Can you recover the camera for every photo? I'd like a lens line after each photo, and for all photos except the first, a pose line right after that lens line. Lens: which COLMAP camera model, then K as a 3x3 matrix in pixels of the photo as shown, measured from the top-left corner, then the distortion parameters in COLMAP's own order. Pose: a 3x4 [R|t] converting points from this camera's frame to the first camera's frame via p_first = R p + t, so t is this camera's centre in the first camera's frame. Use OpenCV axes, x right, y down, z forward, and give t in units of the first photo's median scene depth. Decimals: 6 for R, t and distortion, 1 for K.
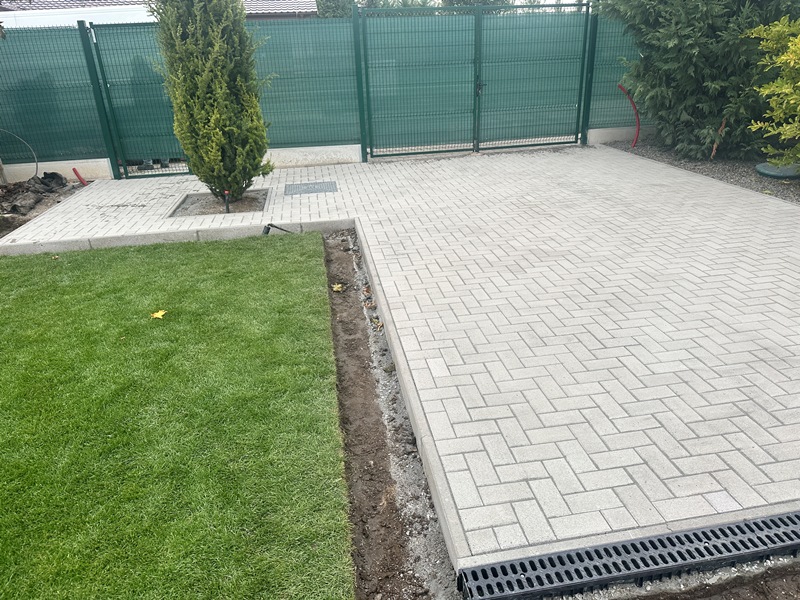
lens RADIAL K [[550.2, 0, 400.0], [0, 550.2, 300.0], [0, 0, 1]] dist [0.081909, -0.105359]
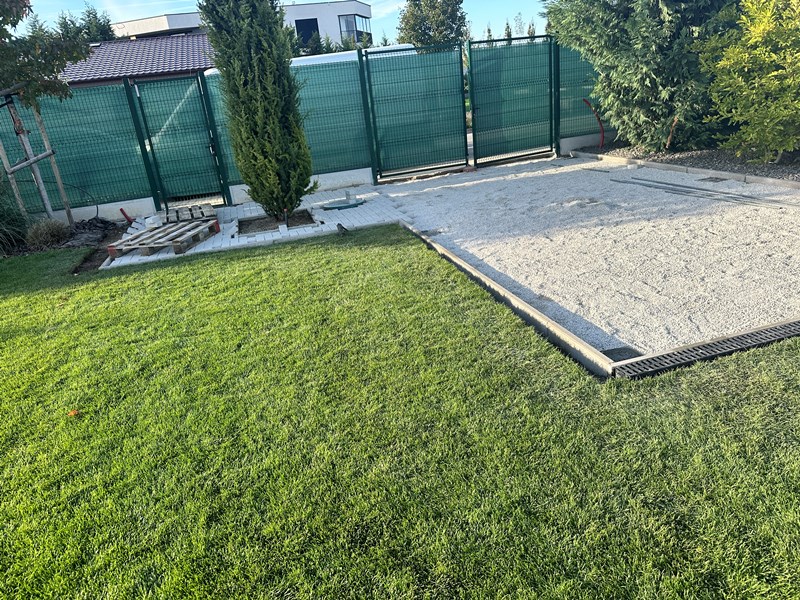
lens RADIAL K [[550.2, 0, 400.0], [0, 550.2, 300.0], [0, 0, 1]] dist [0.081909, -0.105359]
pose [[0.992095, -0.101283, 0.074093, -0.178414], [0.105727, 0.992659, -0.058738, 0.093145], [-0.067600, 0.066107, 0.995520, -0.179921]]
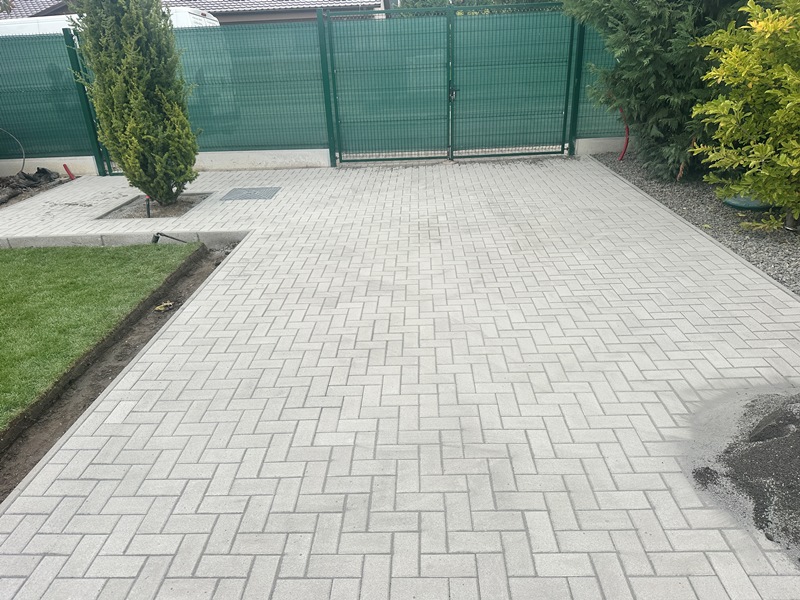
lens RADIAL K [[550.2, 0, 400.0], [0, 550.2, 300.0], [0, 0, 1]] dist [0.081909, -0.105359]
pose [[0.981562, 0.077154, -0.174882, 0.356500], [-0.073409, 0.996915, 0.027792, -0.069292], [0.176486, -0.014441, 0.984197, 0.060725]]
